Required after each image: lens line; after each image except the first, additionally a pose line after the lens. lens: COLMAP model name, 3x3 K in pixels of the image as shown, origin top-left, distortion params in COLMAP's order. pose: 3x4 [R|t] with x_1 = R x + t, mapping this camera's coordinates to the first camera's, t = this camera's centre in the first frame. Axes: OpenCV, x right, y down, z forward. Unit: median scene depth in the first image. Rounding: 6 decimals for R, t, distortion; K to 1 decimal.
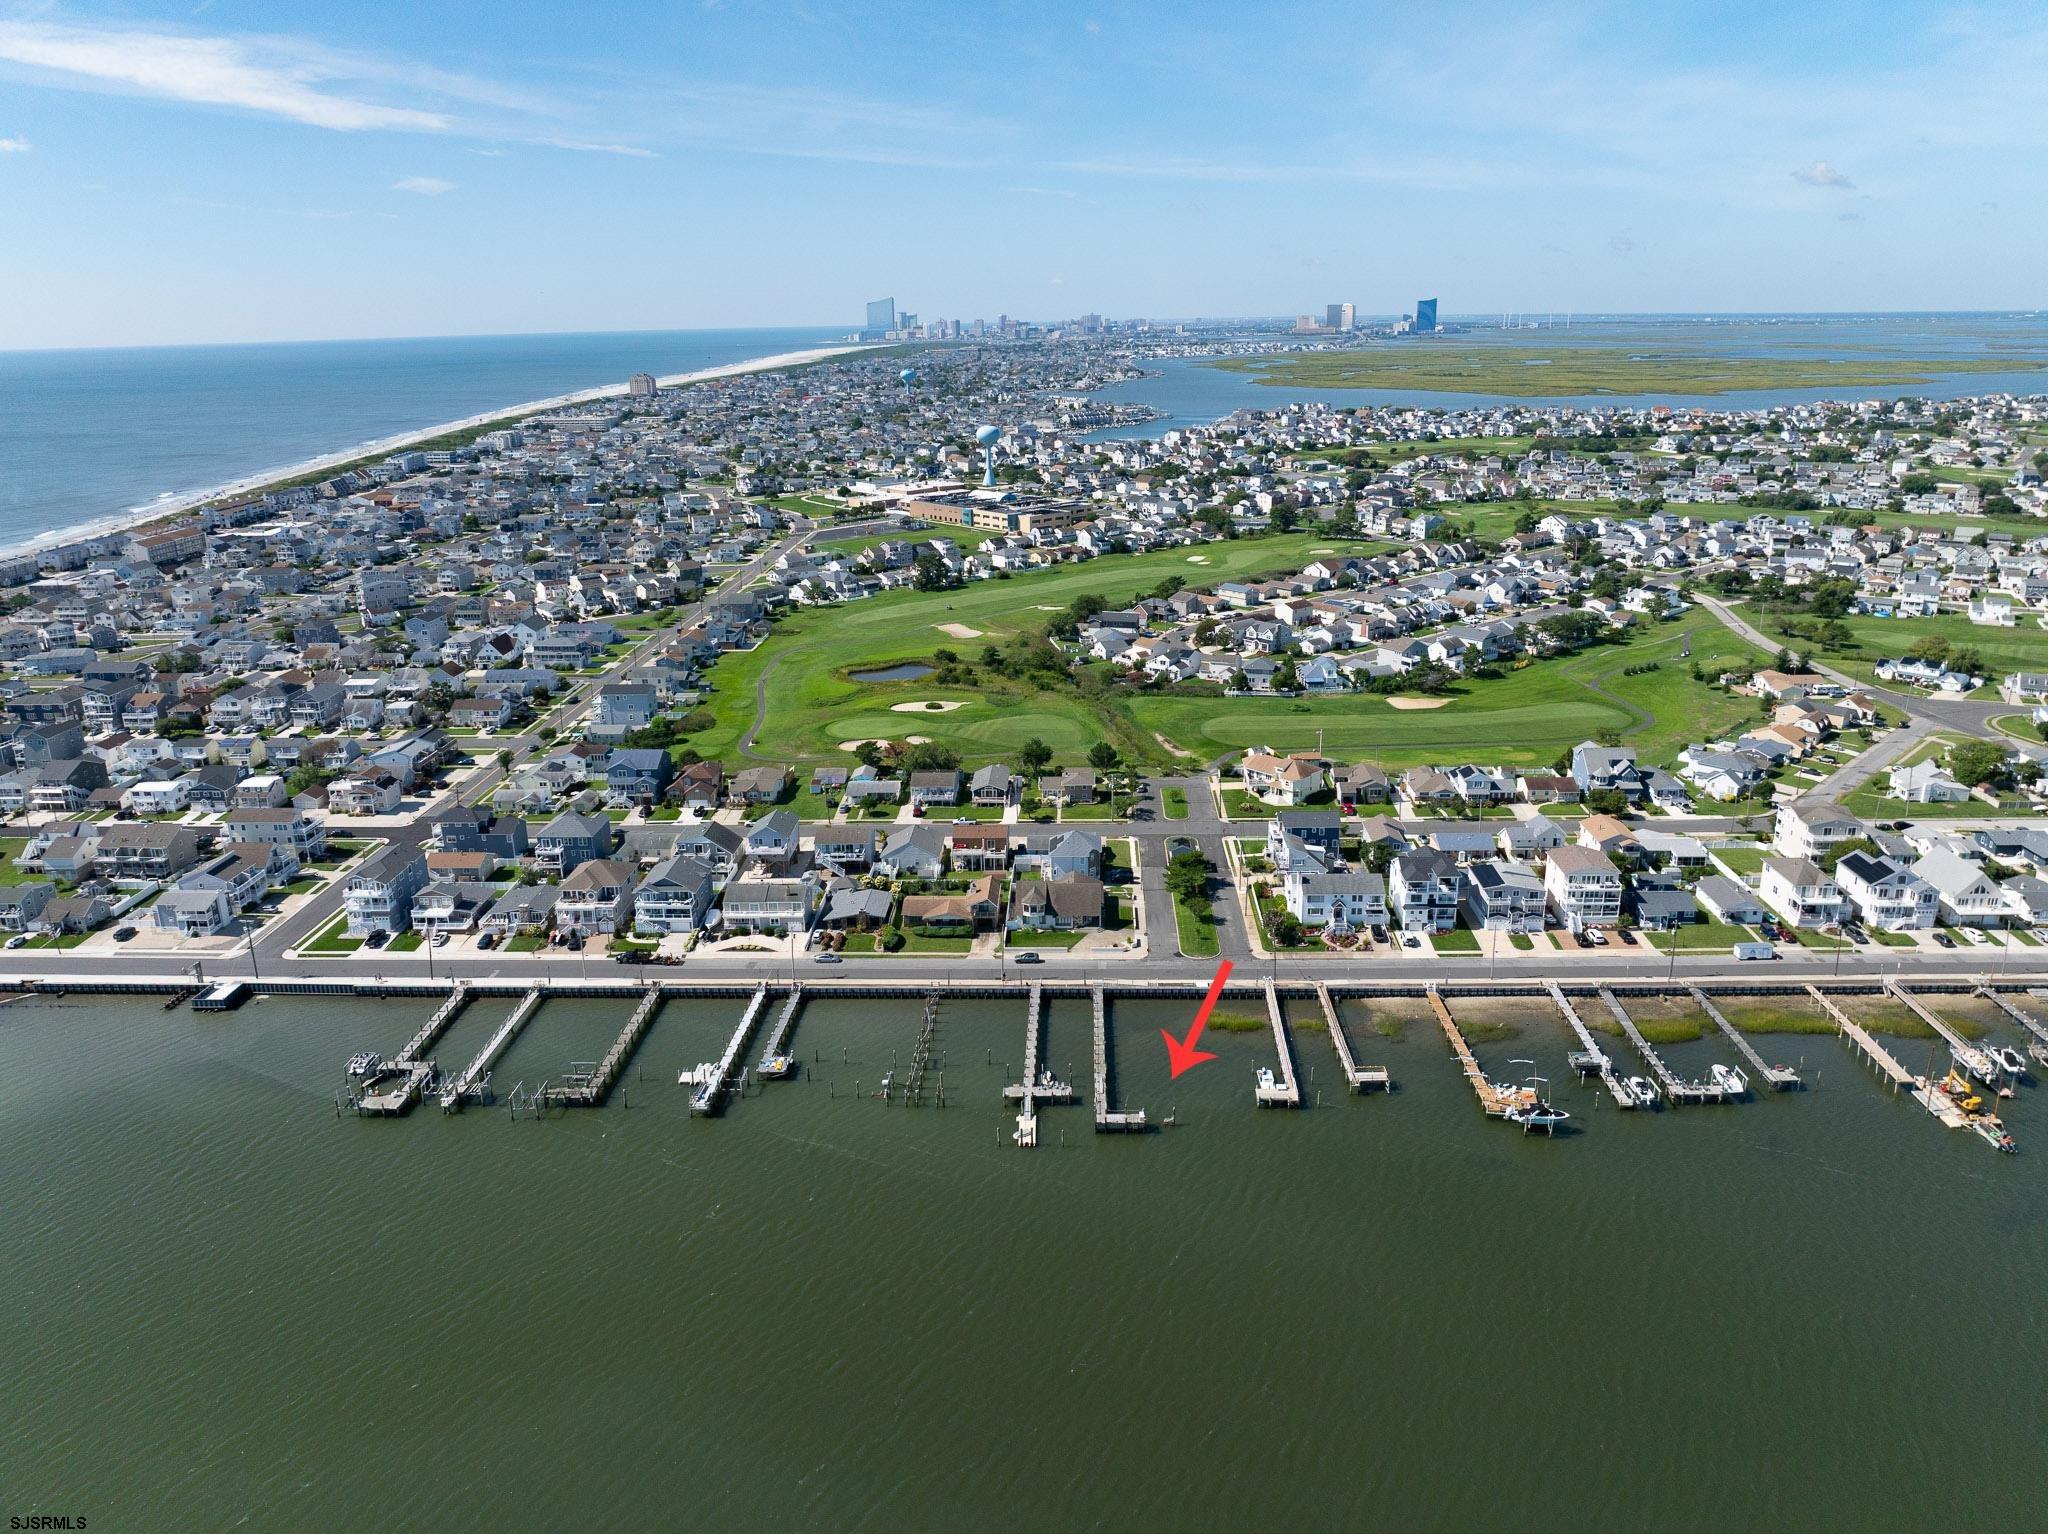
lens RADIAL K [[1443.6, 0, 1029.1], [0, 1443.6, 756.9], [0, 0, 1]] dist [-0.038640, 0.003991]
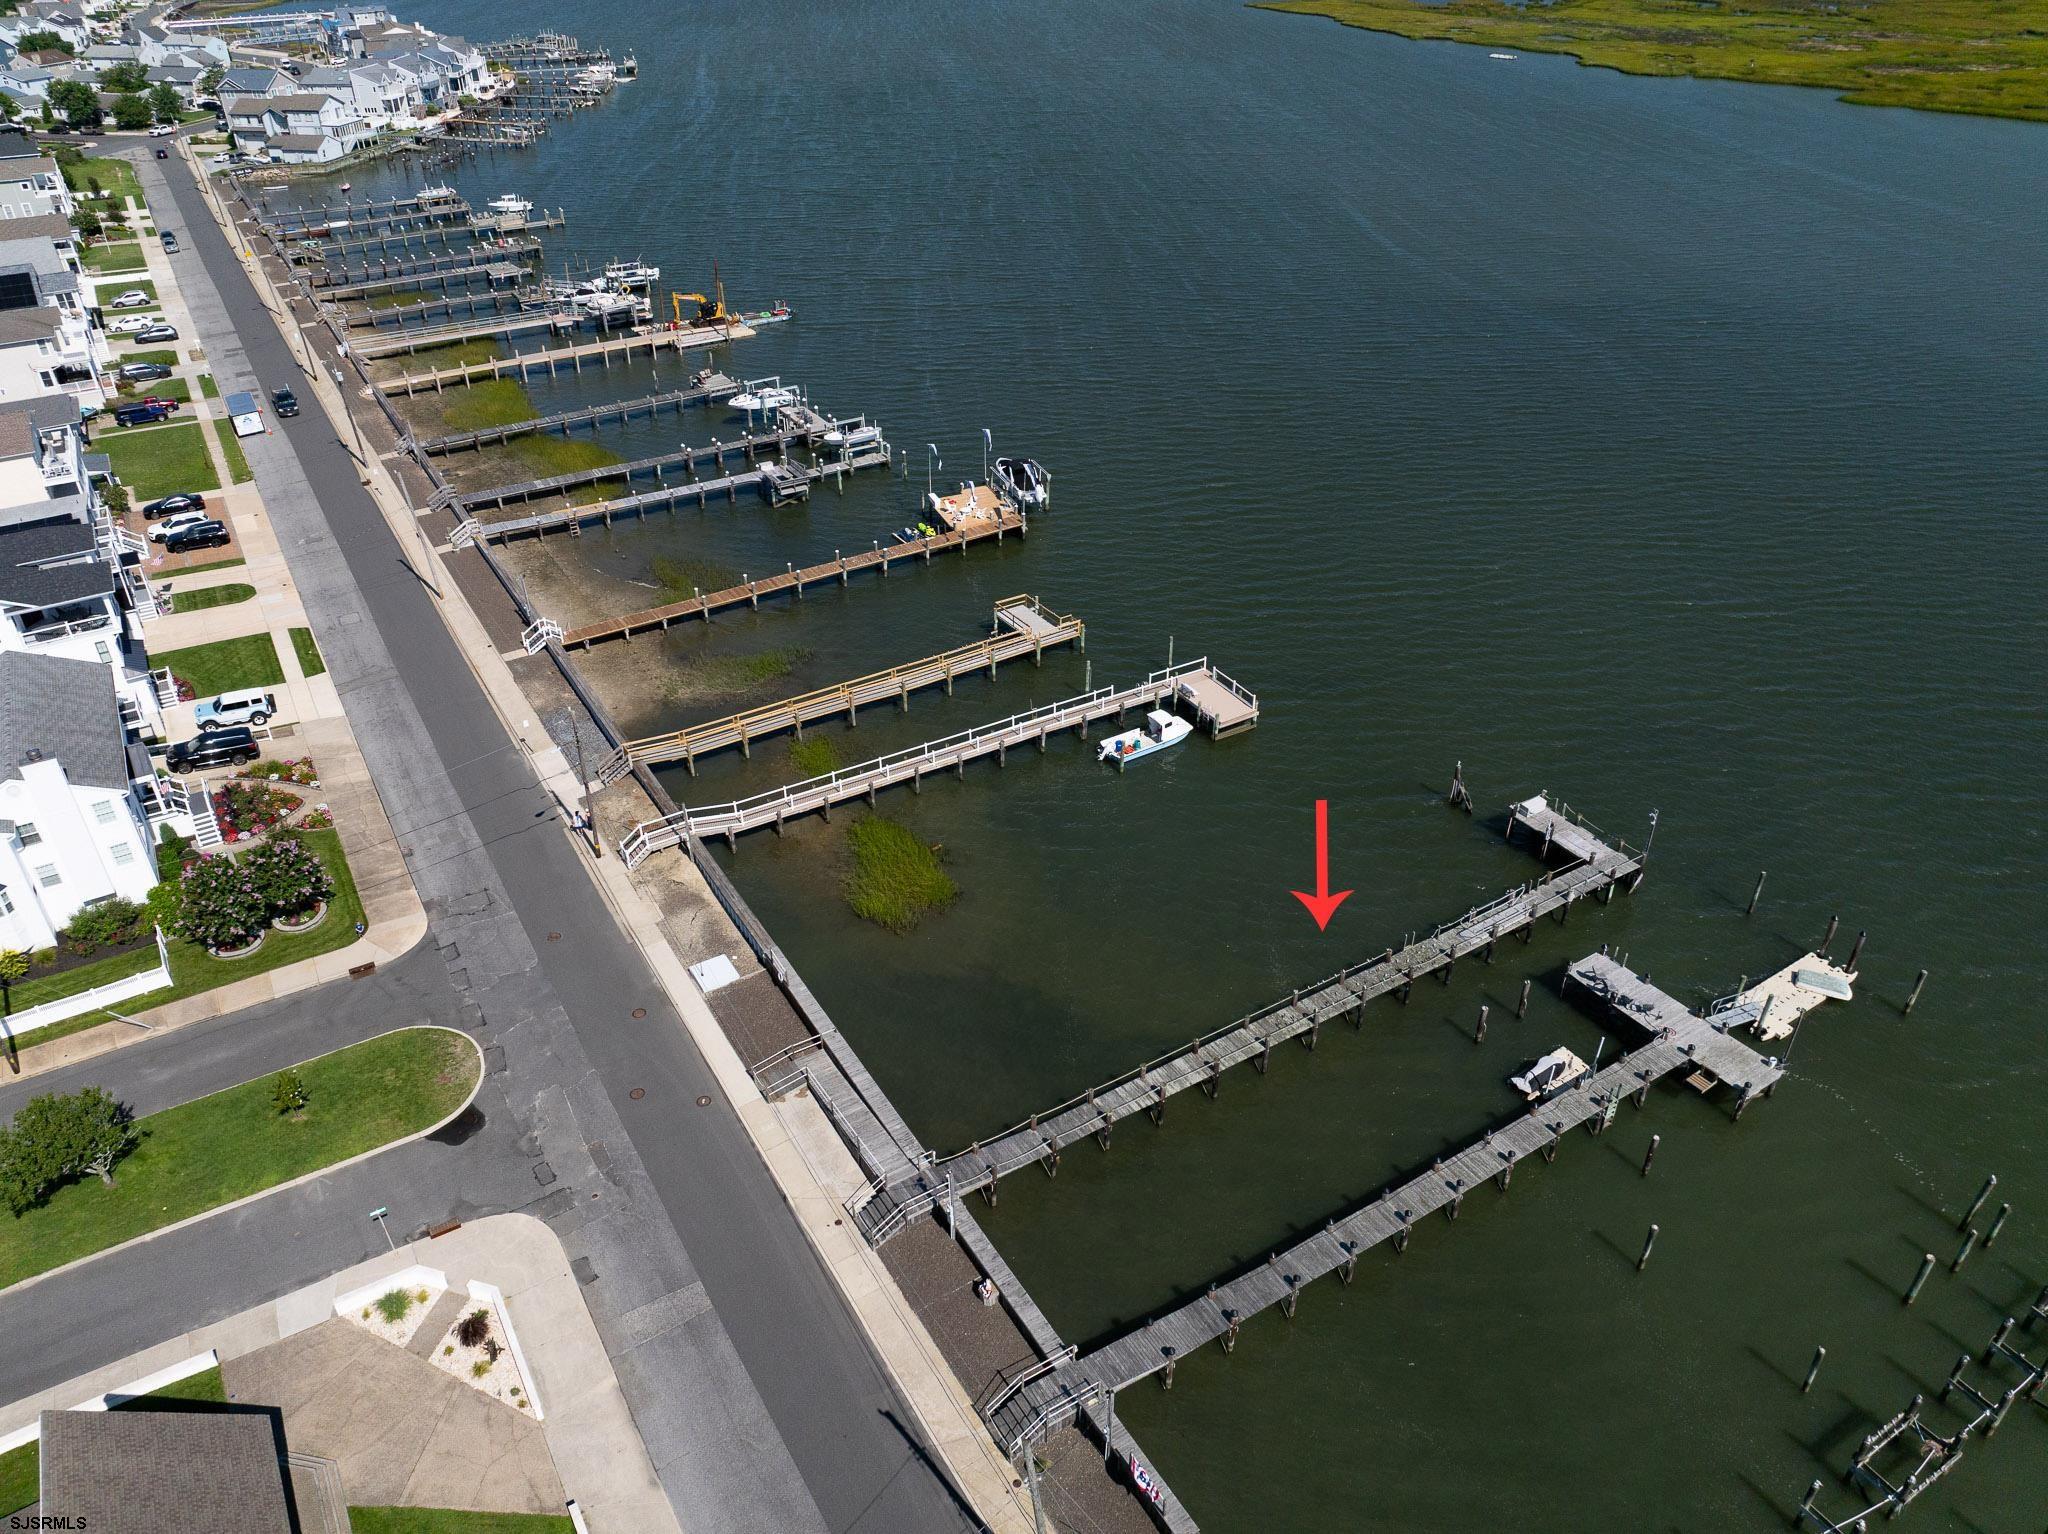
lens RADIAL K [[1443.6, 0, 1029.8], [0, 1443.6, 762.5], [0, 0, 1]] dist [-0.038640, 0.003991]
pose [[-0.555929, -0.433087, 0.709492, -0.091897], [0.259132, 0.720712, 0.642982, -0.036186], [-0.789806, 0.541304, -0.288438, 0.943875]]
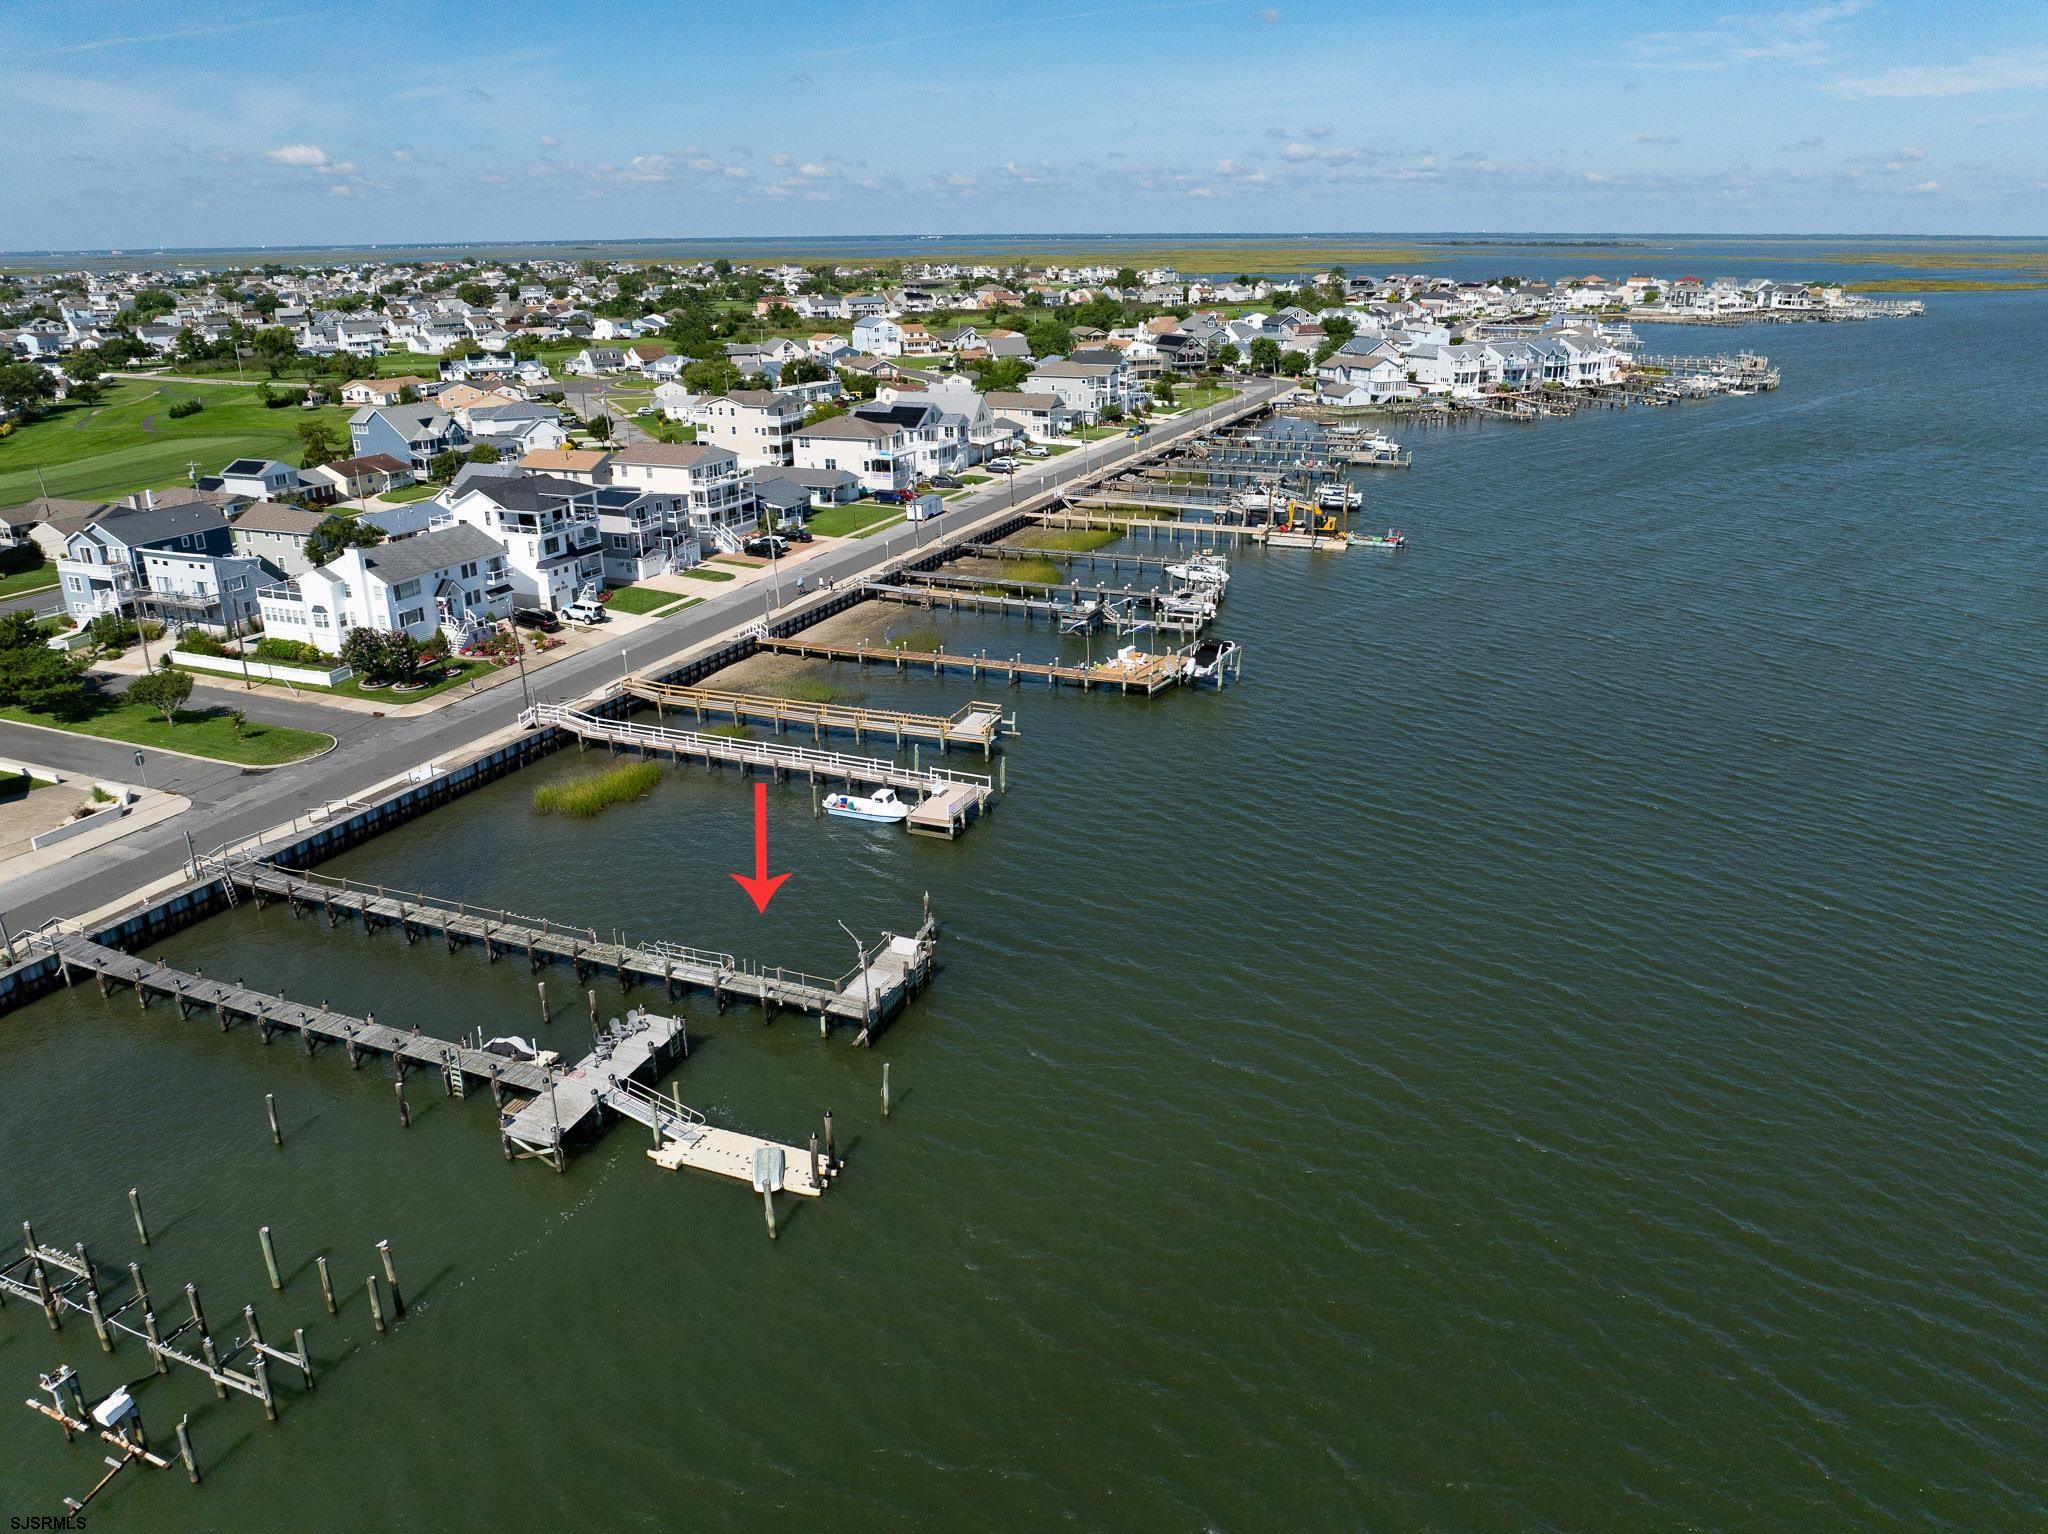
lens RADIAL K [[1443.6, 0, 1030.1], [0, 1443.6, 770.8], [0, 0, 1]] dist [-0.038640, 0.003991]
pose [[0.347283, -0.313453, 0.883822, -0.166884], [0.275919, 0.934917, 0.223156, 0.106312], [-0.896250, 0.166365, 0.411168, 0.635300]]
